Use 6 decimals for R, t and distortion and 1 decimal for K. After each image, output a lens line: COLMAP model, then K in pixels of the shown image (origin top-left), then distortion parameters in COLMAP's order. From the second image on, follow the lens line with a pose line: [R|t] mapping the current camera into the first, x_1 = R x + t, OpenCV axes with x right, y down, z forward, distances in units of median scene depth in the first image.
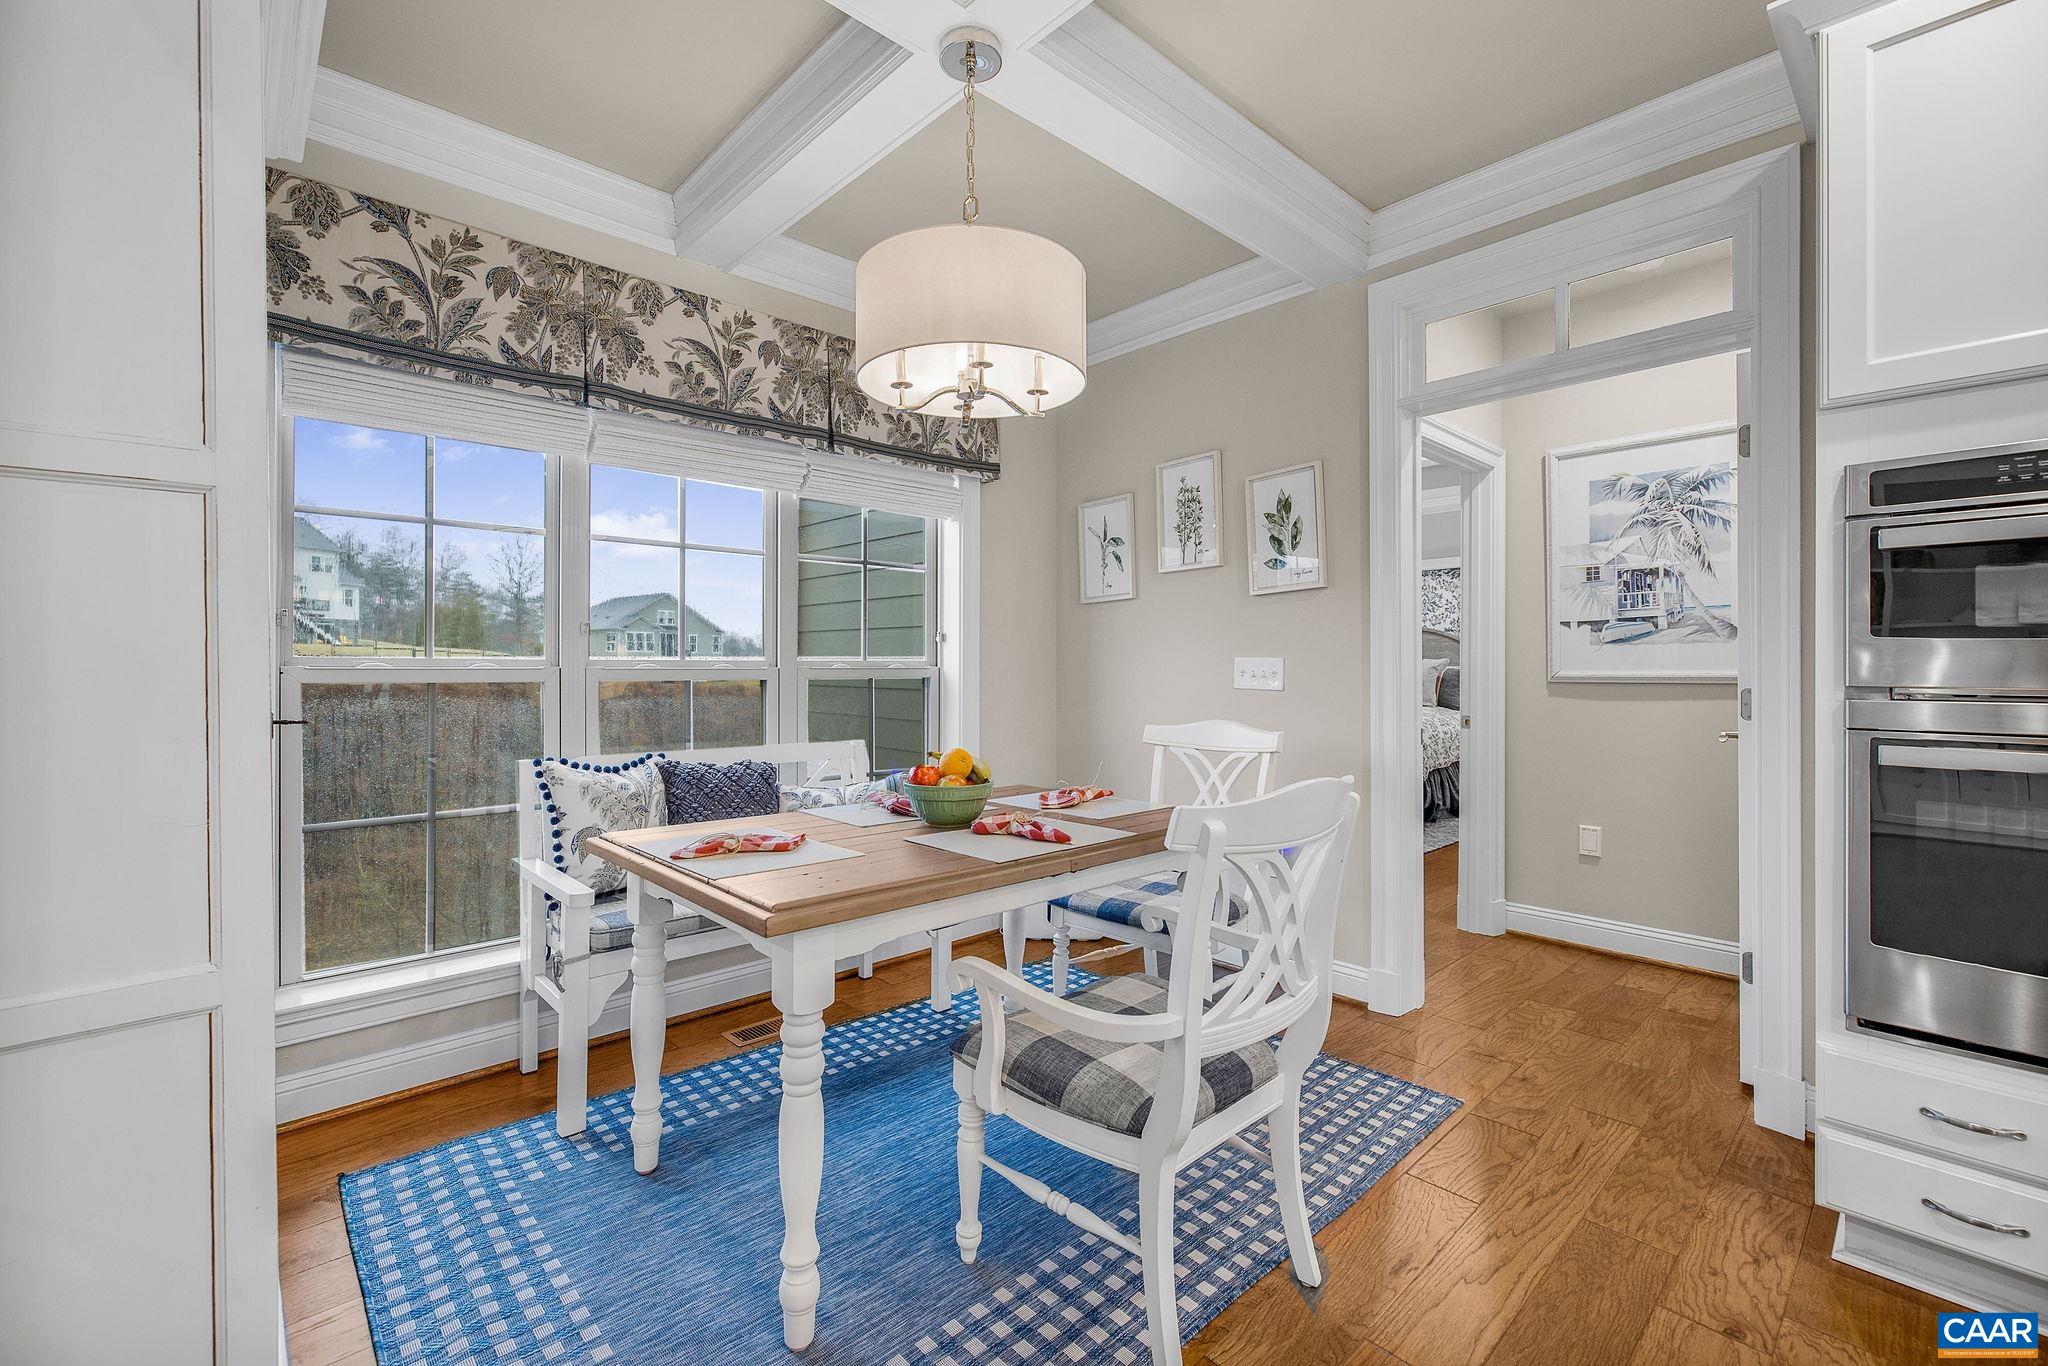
lens RADIAL K [[871.9, 0, 1012.5], [0, 871.9, 668.8], [0, 0, 1]] dist [0.002054, 0.000452]
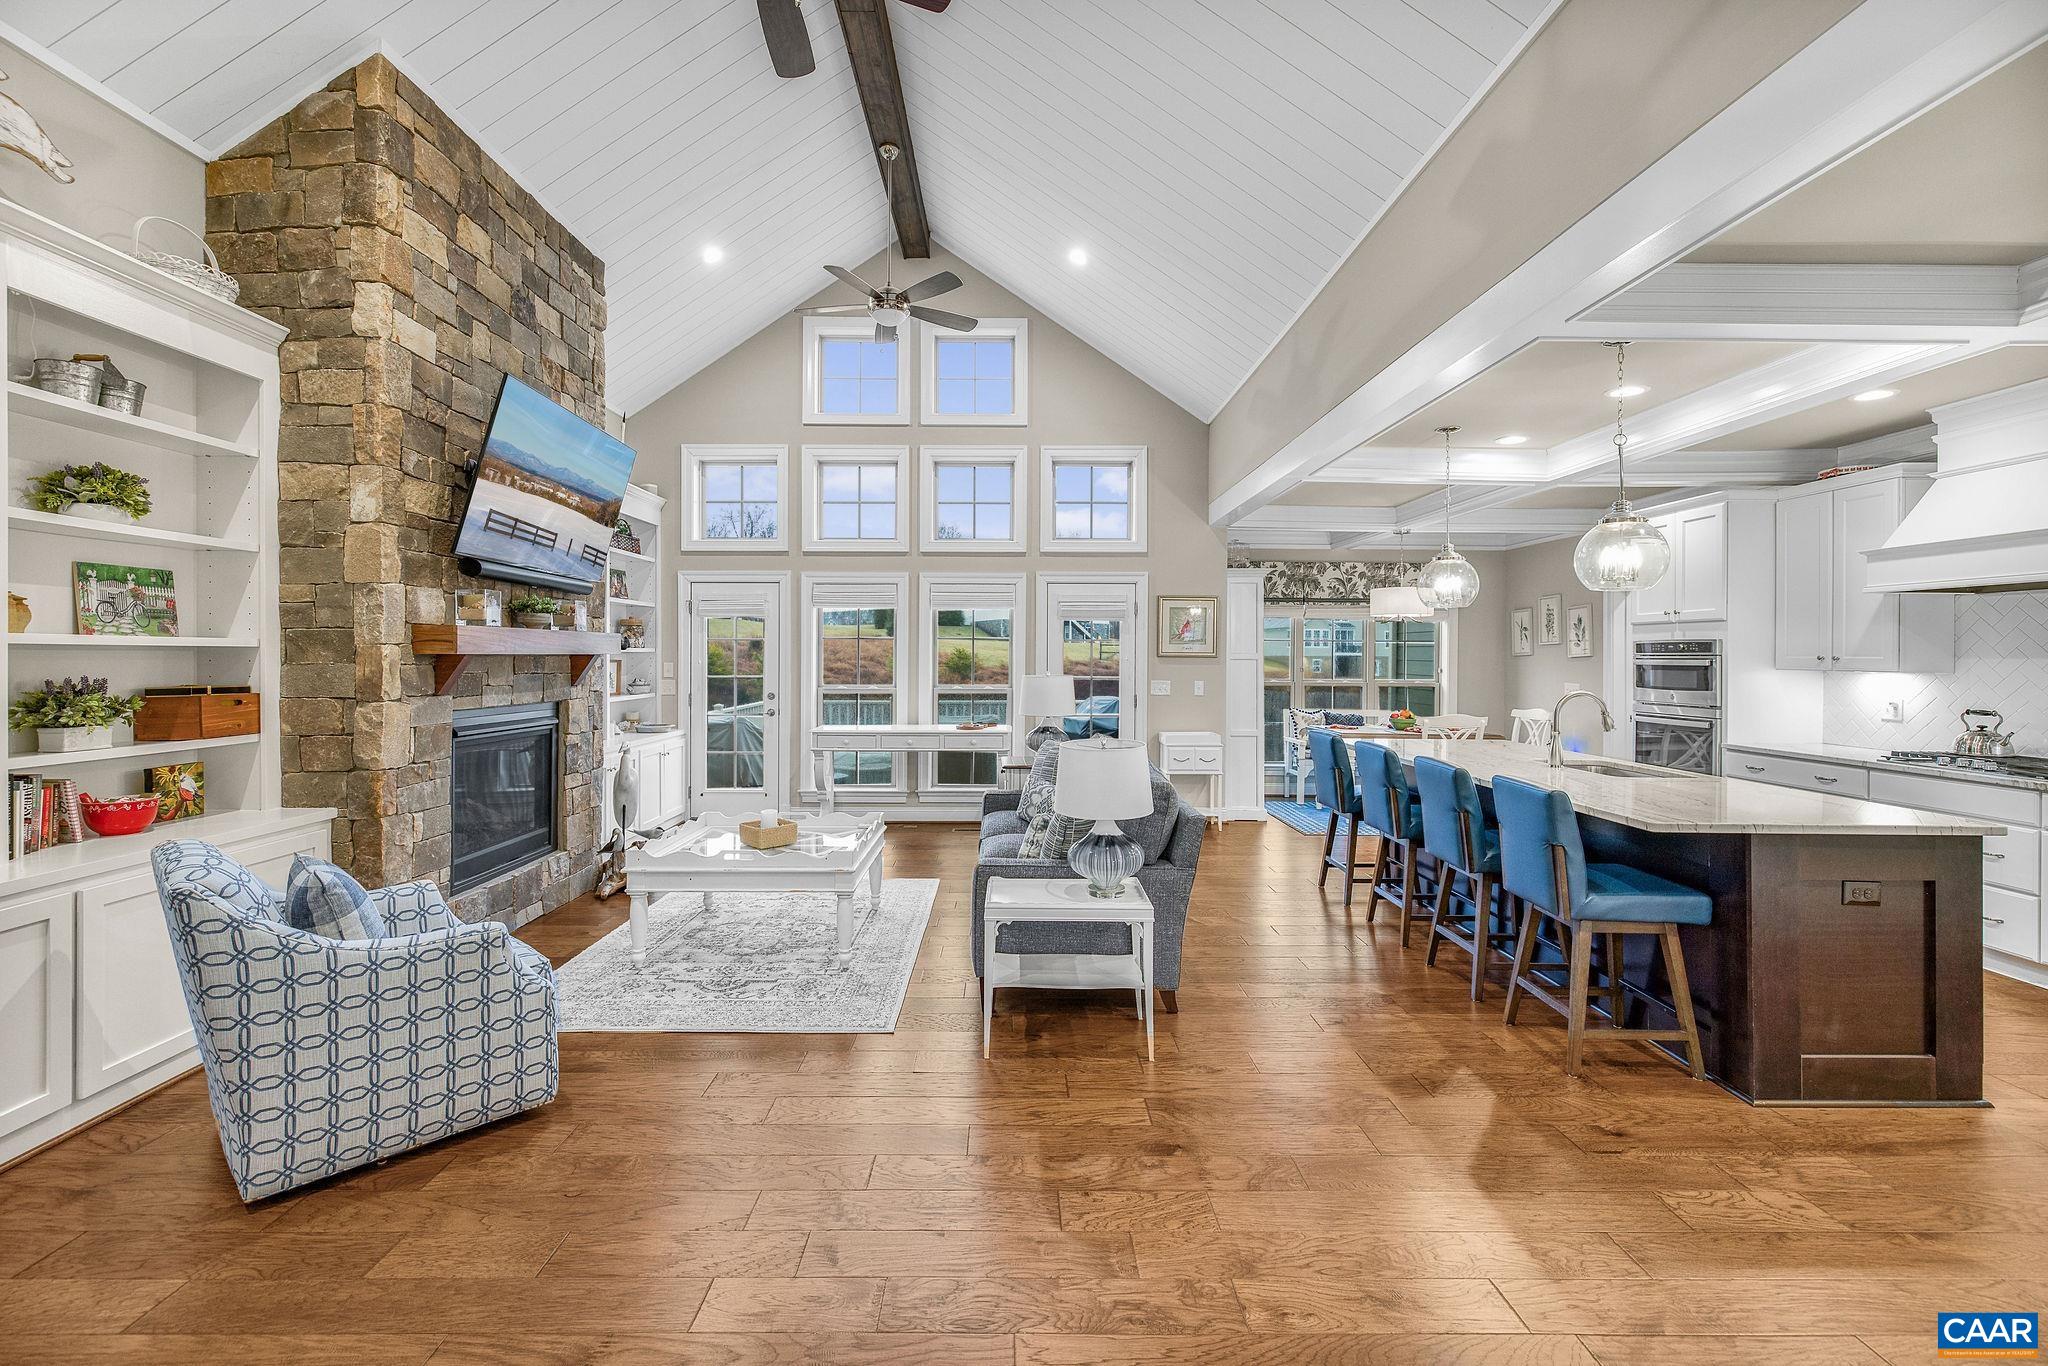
lens RADIAL K [[862.6, 0, 1022.2], [0, 862.6, 657.5], [0, 0, 1]] dist [0.001077, 0.000079]
pose [[0.743272, 0.005041, -0.668970, 0.778659], [-0.009679, 0.999948, -0.003219, -0.064399], [0.668919, 0.008867, 0.743282, -1.837109]]
